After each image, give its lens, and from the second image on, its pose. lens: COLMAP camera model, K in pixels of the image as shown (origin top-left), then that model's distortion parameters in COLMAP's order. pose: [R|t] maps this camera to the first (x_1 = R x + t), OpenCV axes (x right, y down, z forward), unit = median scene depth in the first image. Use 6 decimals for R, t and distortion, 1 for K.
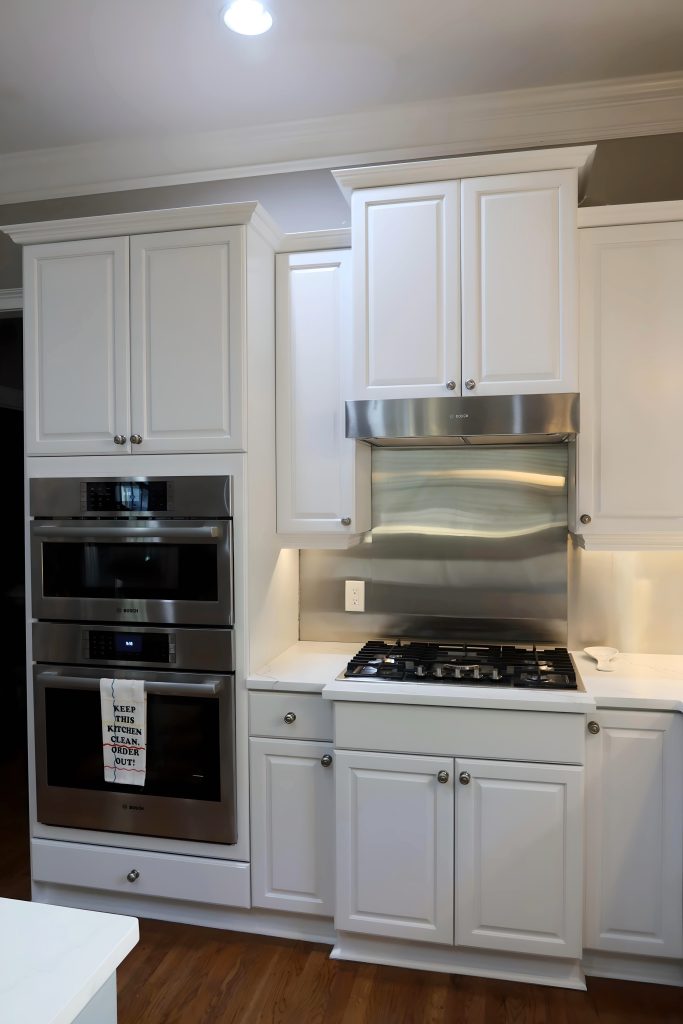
lens RADIAL K [[749.2, 0, 338.9], [0, 749.2, 514.7], [0, 0, 1]] dist [-0.030130, 0.019474]
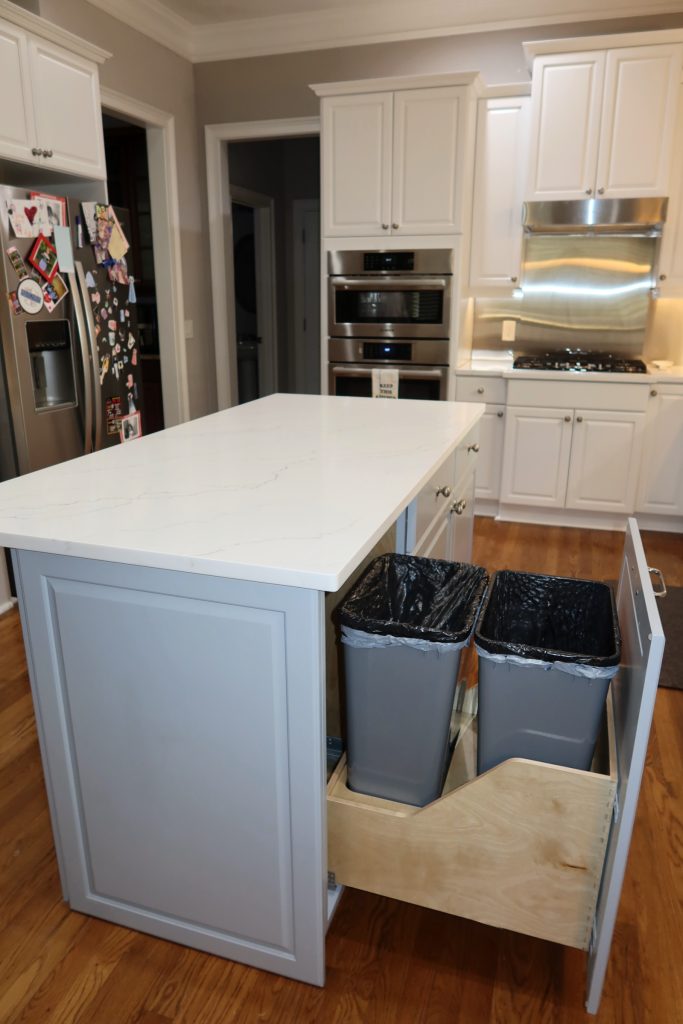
lens RADIAL K [[708.1, 0, 345.9], [0, 708.1, 511.6], [0, 0, 1]] dist [-0.025791, 0.004825]
pose [[0.995896, 0.032297, -0.084541, -0.228423], [-0.007915, 0.961655, 0.274149, 0.084621], [0.090153, -0.272355, 0.957964, -0.718313]]
